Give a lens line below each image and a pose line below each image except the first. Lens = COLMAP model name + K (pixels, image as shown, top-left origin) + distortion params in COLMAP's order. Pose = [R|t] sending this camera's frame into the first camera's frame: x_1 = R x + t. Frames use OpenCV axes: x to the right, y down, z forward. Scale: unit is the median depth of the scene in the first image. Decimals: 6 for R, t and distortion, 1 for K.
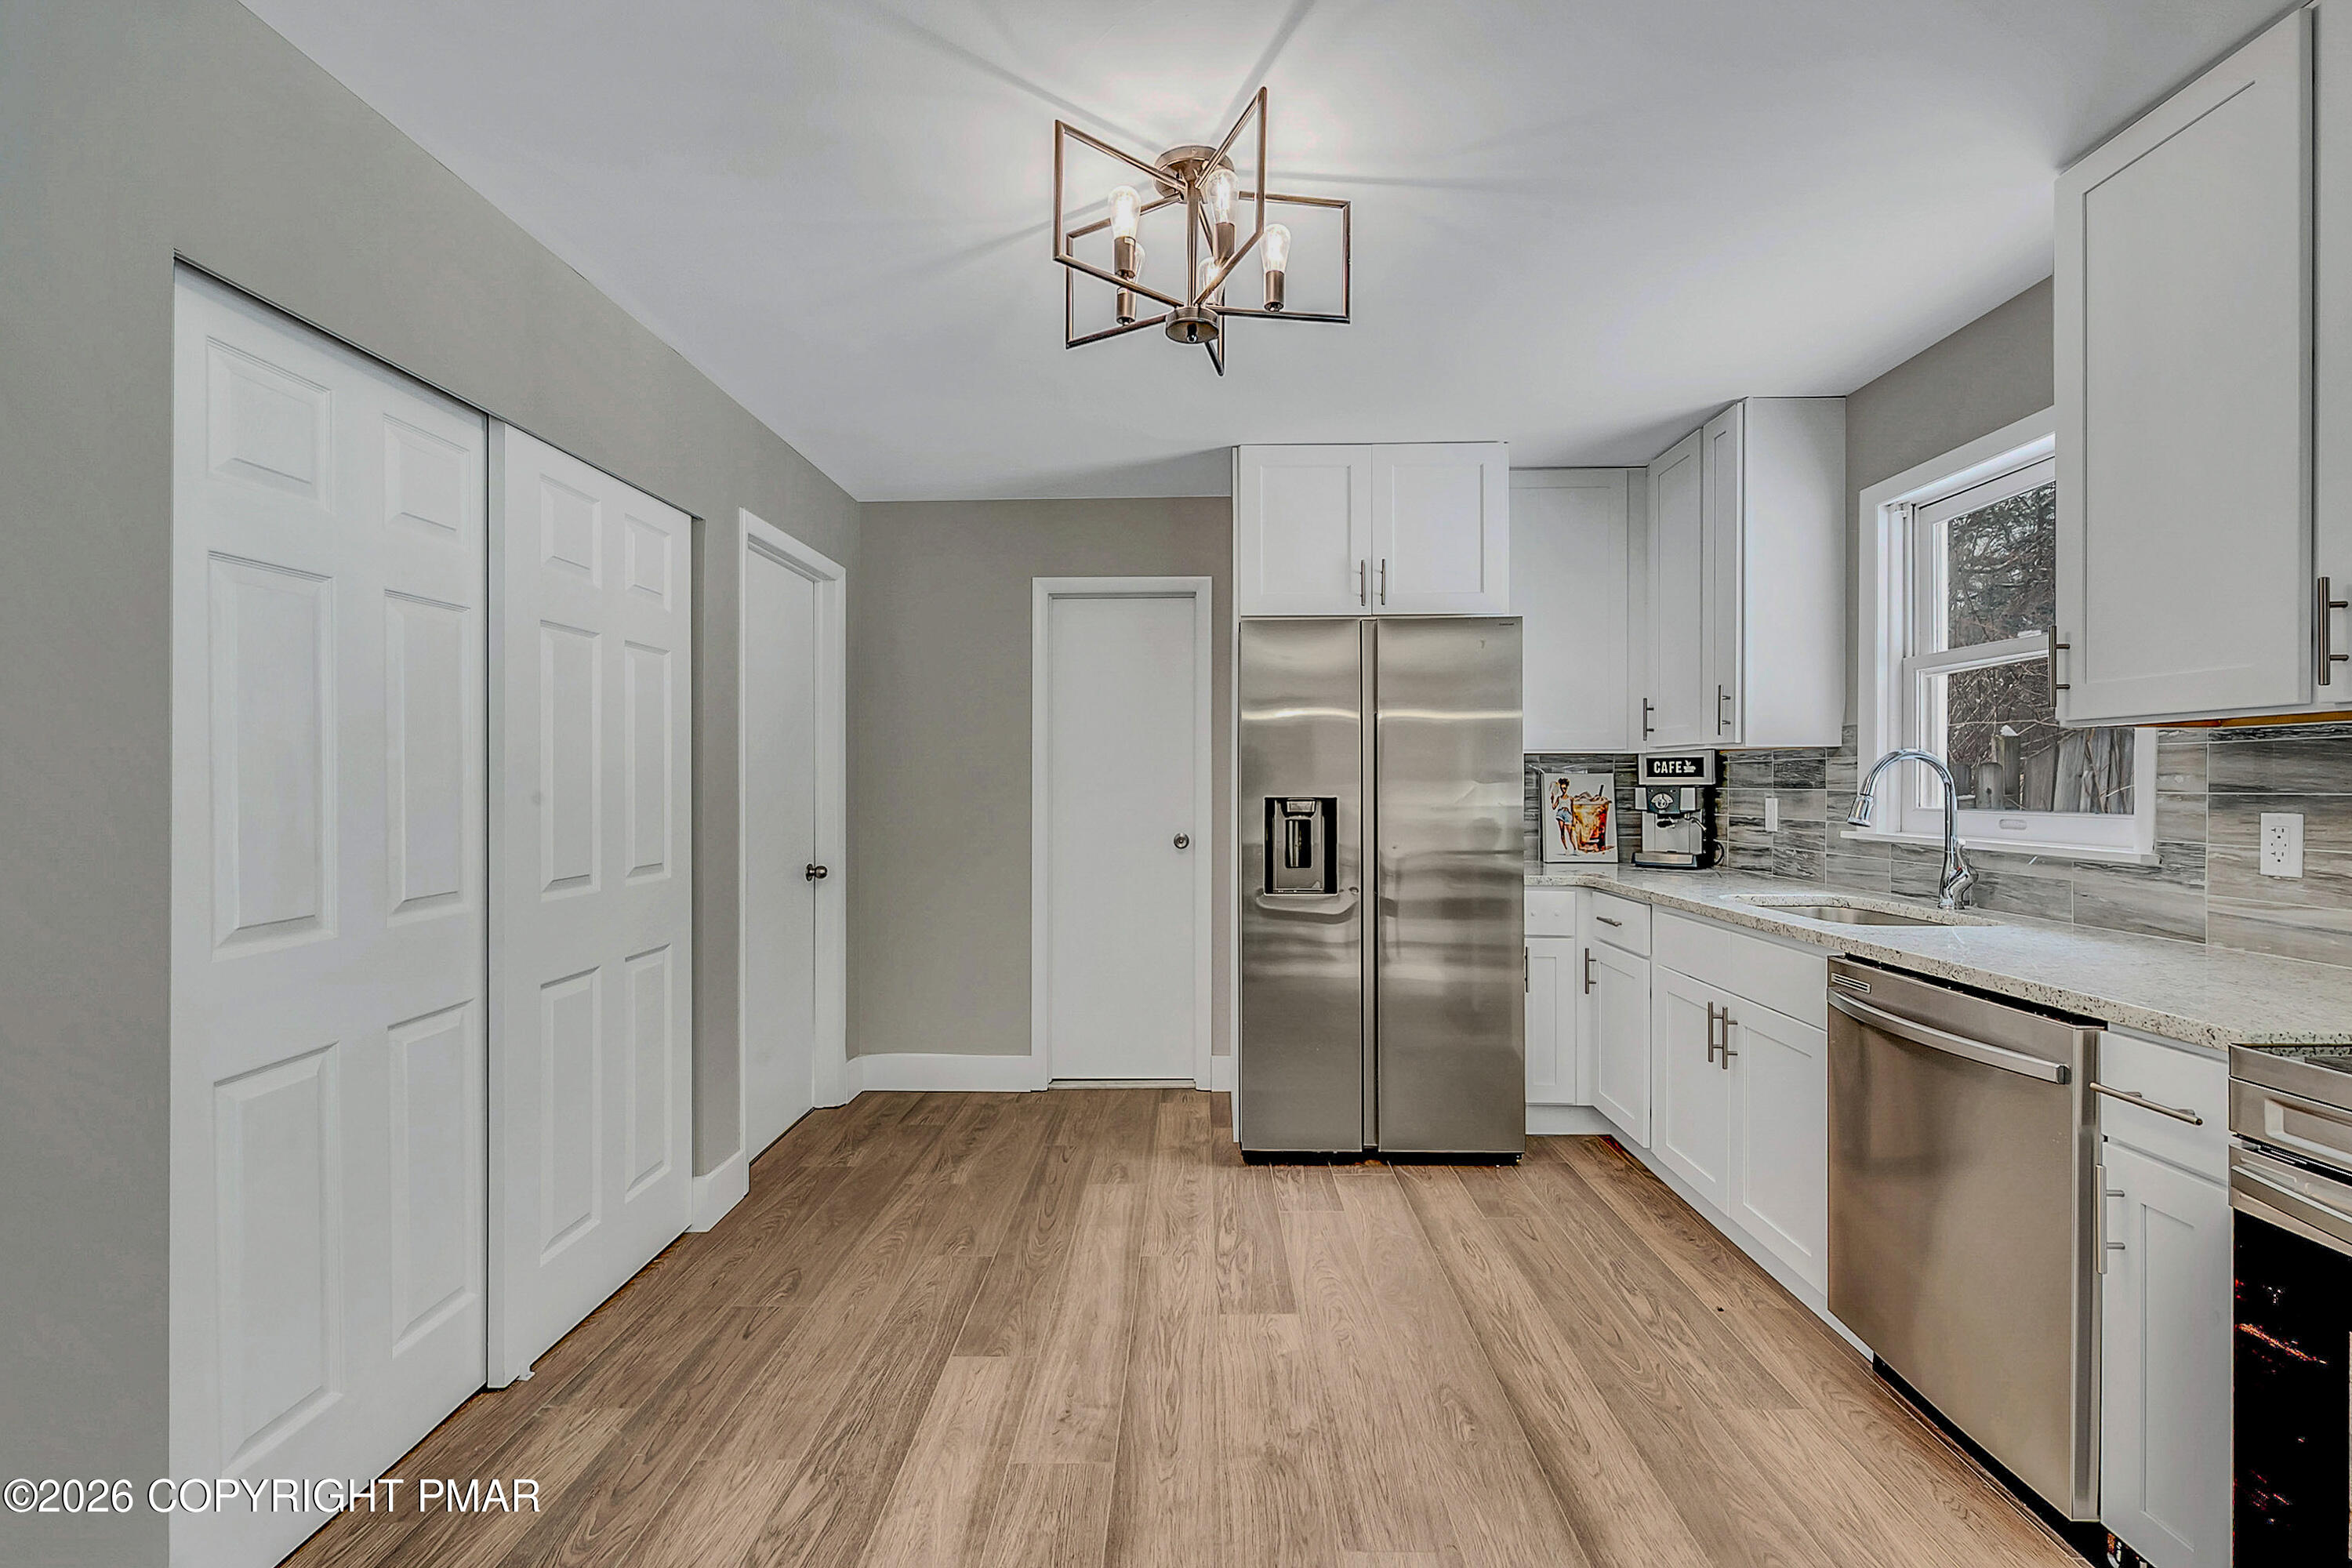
lens RADIAL K [[1034.2, 0, 1176.0], [0, 1034.2, 784.0], [0, 0, 1]] dist [0.001623, 0.000256]
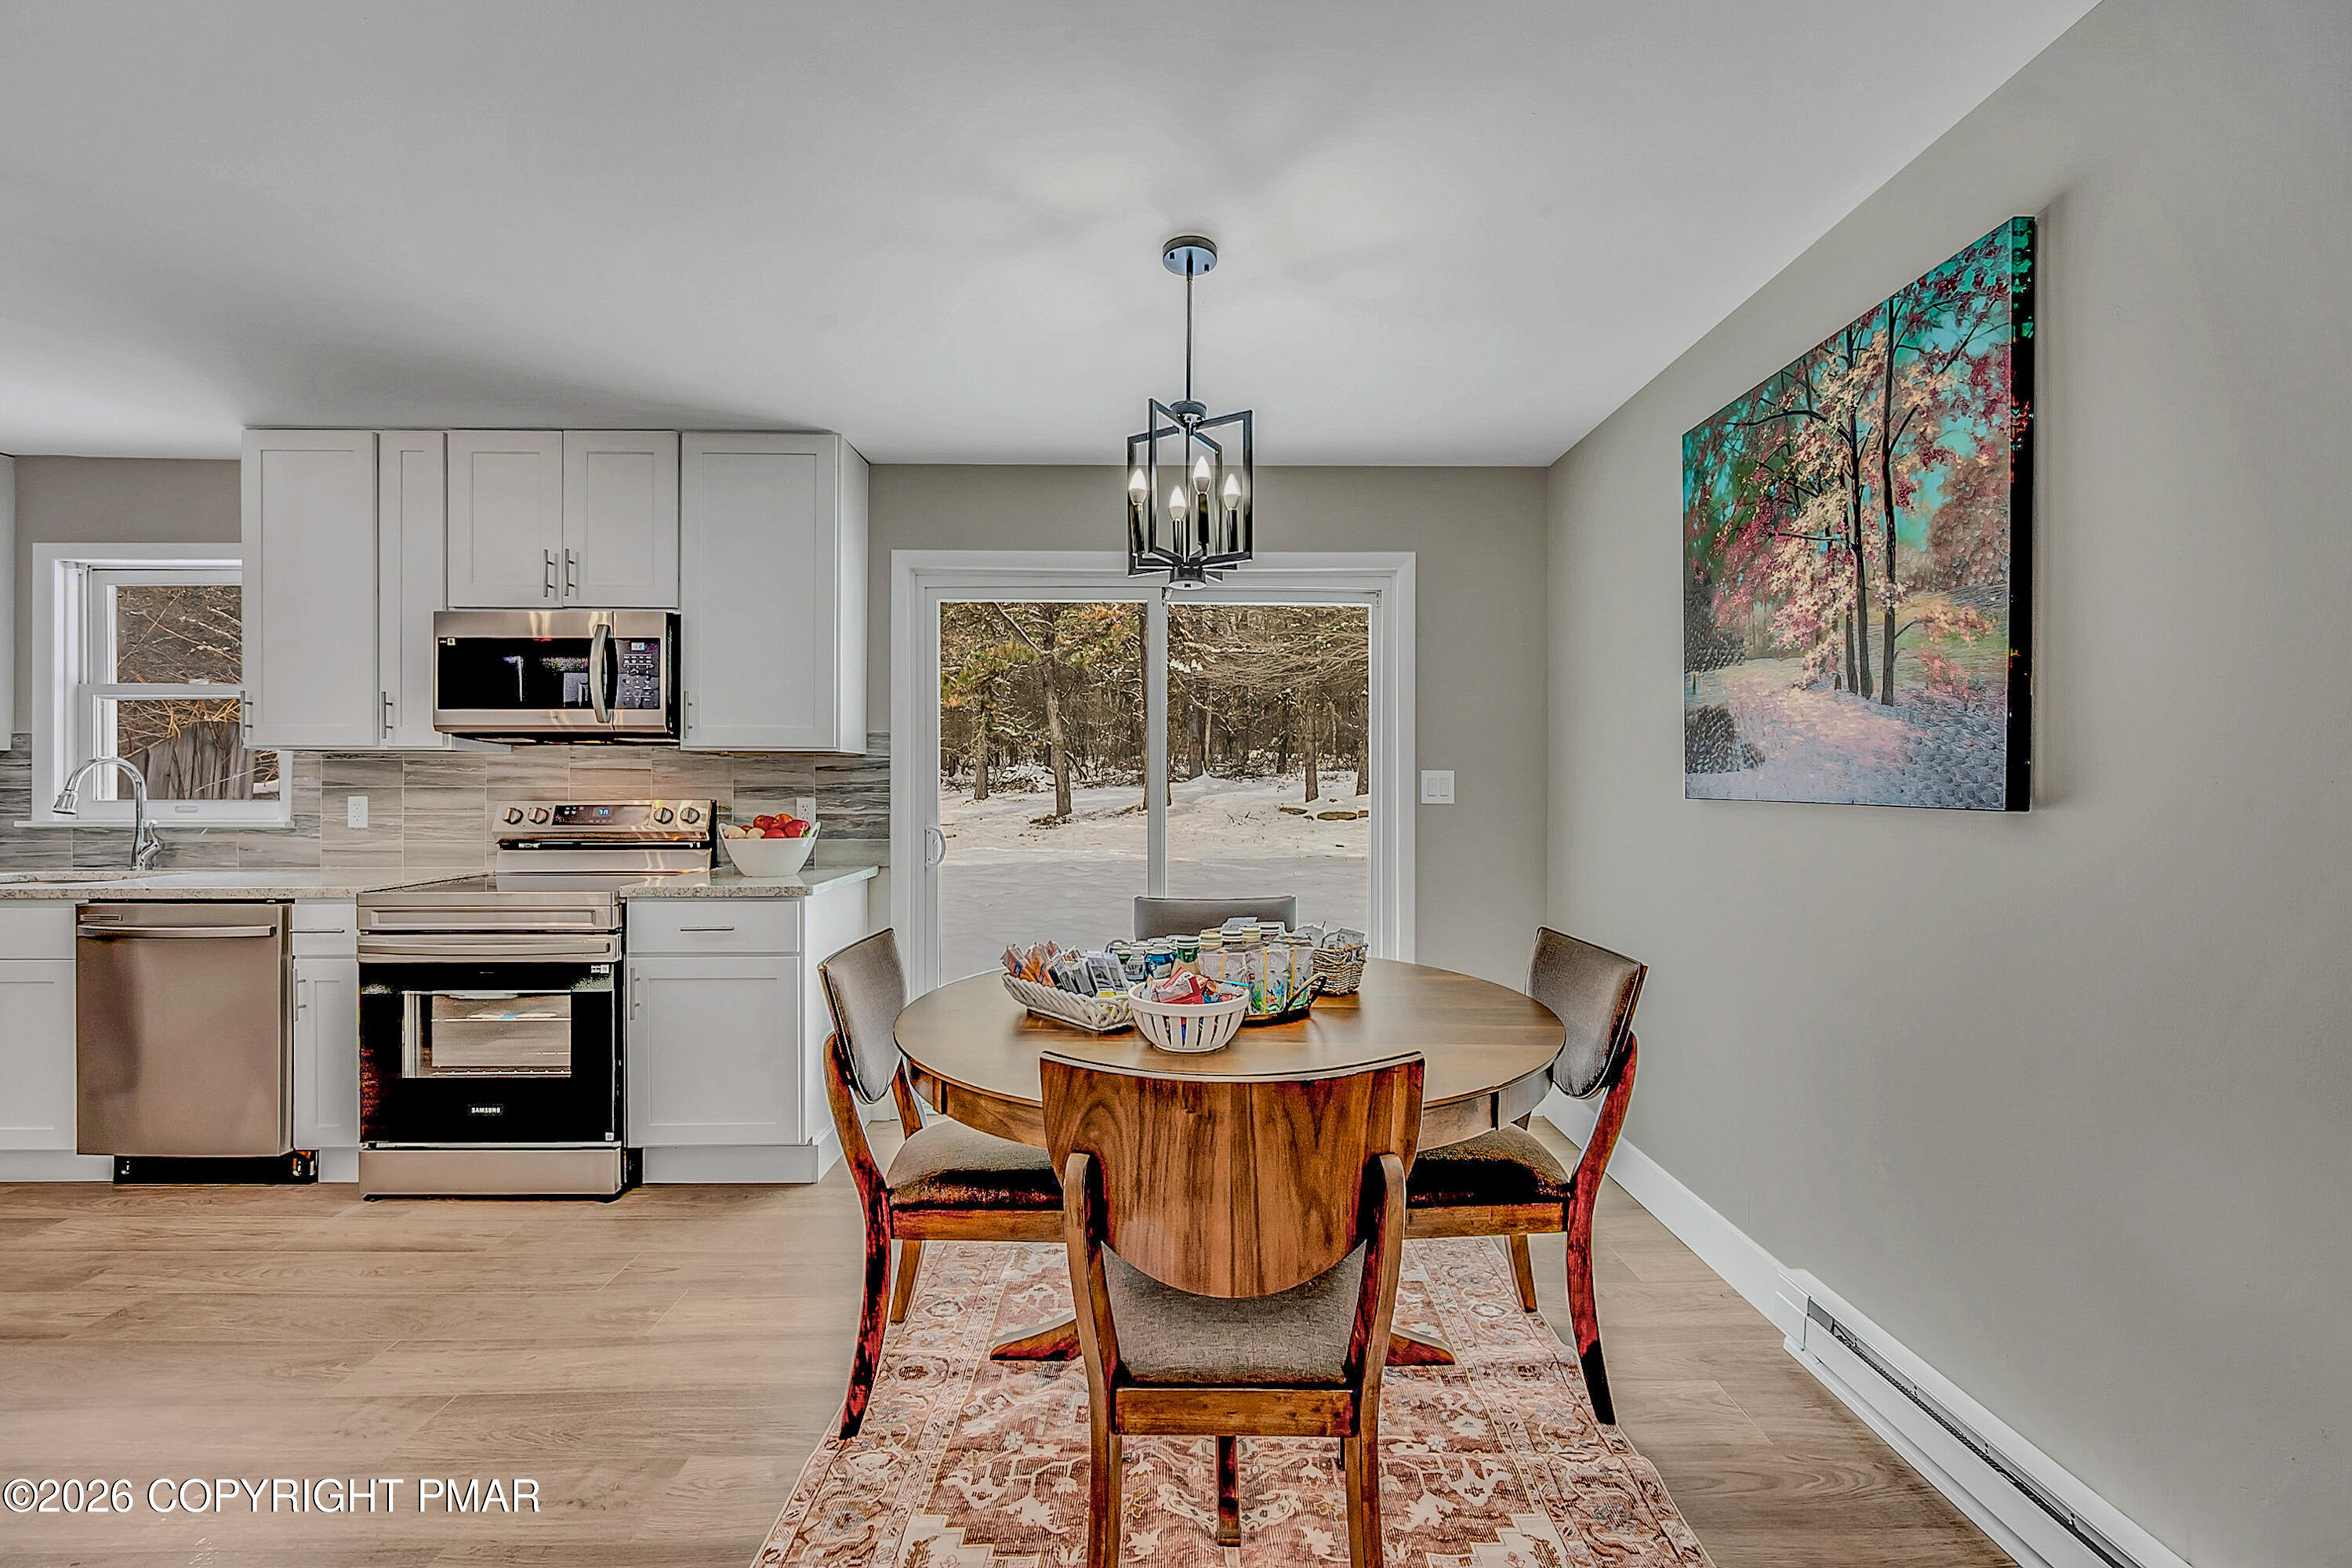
lens RADIAL K [[911.2, 0, 1176.0], [0, 911.2, 784.0], [0, 0, 1]] dist [-0.014443, -0.000038]
pose [[-0.029130, -0.003130, 0.999571, -0.628283], [0.000365, 0.999995, 0.003142, -0.001037], [-0.999576, 0.000456, -0.029129, -0.465564]]
